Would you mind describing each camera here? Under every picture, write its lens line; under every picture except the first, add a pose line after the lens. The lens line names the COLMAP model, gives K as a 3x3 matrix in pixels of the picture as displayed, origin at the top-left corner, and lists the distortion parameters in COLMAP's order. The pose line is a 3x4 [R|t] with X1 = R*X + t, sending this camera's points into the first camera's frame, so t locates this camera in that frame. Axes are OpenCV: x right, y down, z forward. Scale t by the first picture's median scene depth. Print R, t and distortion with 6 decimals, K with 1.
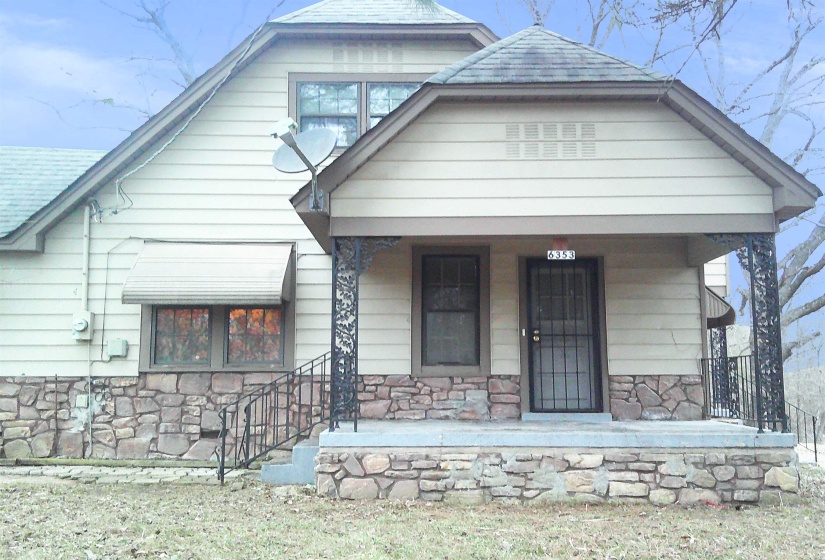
lens RADIAL K [[886.3, 0, 419.6], [0, 886.3, 280.4], [0, 0, 1]] dist [0.169412, -0.471788]
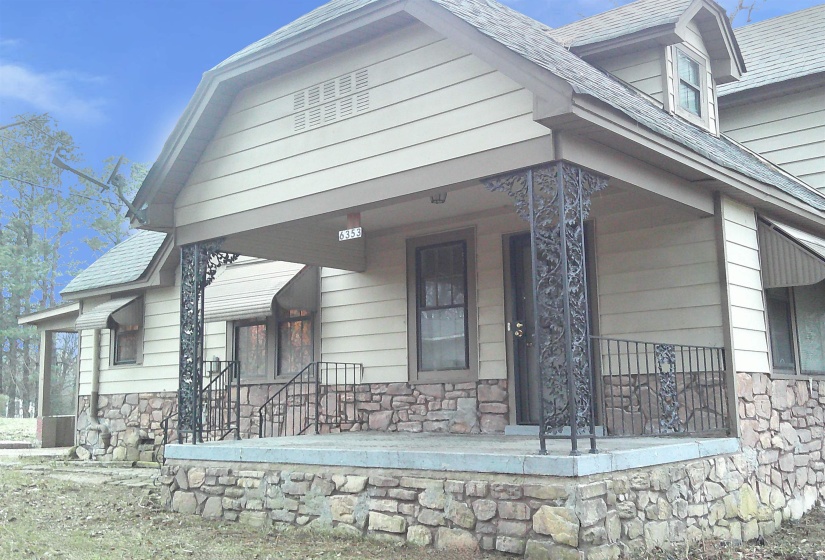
lens RADIAL K [[886.3, 0, 419.6], [0, 886.3, 280.4], [0, 0, 1]] dist [0.169412, -0.471788]
pose [[0.750544, -0.099921, -0.653223, 0.776812], [0.091145, 0.994707, -0.047432, 0.062180], [0.654505, -0.023938, 0.755678, 0.431748]]
